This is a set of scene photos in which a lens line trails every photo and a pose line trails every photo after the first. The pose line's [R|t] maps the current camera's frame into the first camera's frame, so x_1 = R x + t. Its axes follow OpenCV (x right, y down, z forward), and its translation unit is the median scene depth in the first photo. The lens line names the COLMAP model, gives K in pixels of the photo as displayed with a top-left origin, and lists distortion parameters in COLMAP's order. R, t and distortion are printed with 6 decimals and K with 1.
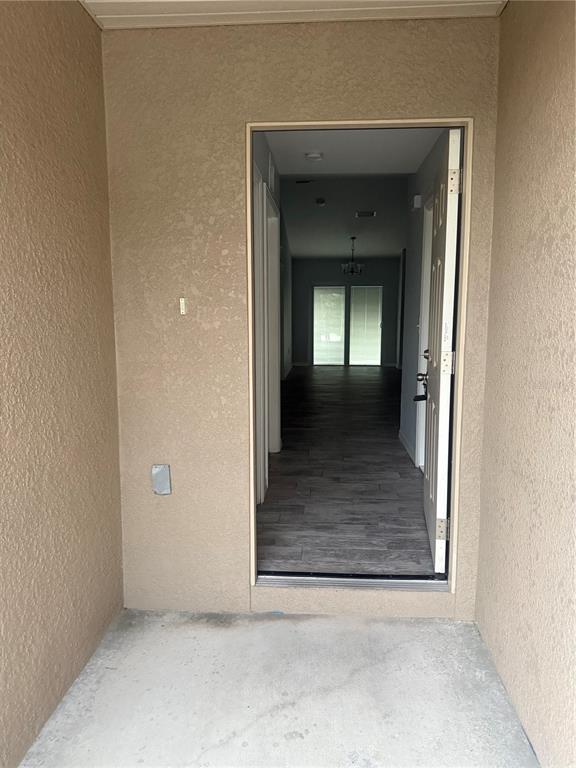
lens RADIAL K [[545.3, 0, 288.4], [0, 545.3, 385.4], [0, 0, 1]] dist [0.034390, -0.005434]
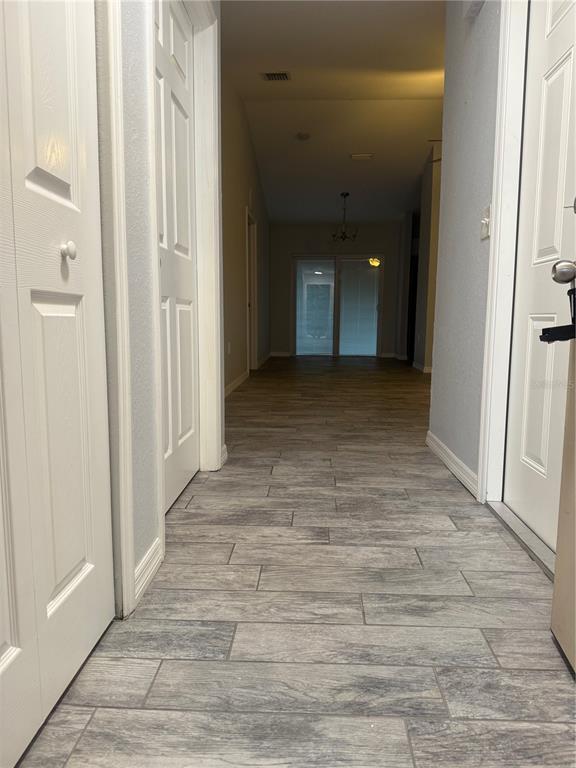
lens RADIAL K [[545.3, 0, 289.7], [0, 545.3, 383.8], [0, 0, 1]] dist [0.034390, -0.005434]
pose [[0.999650, 0.006361, 0.025692, 0.046584], [-0.006040, 0.999903, -0.012551, 0.048374], [-0.025769, 0.012391, 0.999591, 0.517197]]
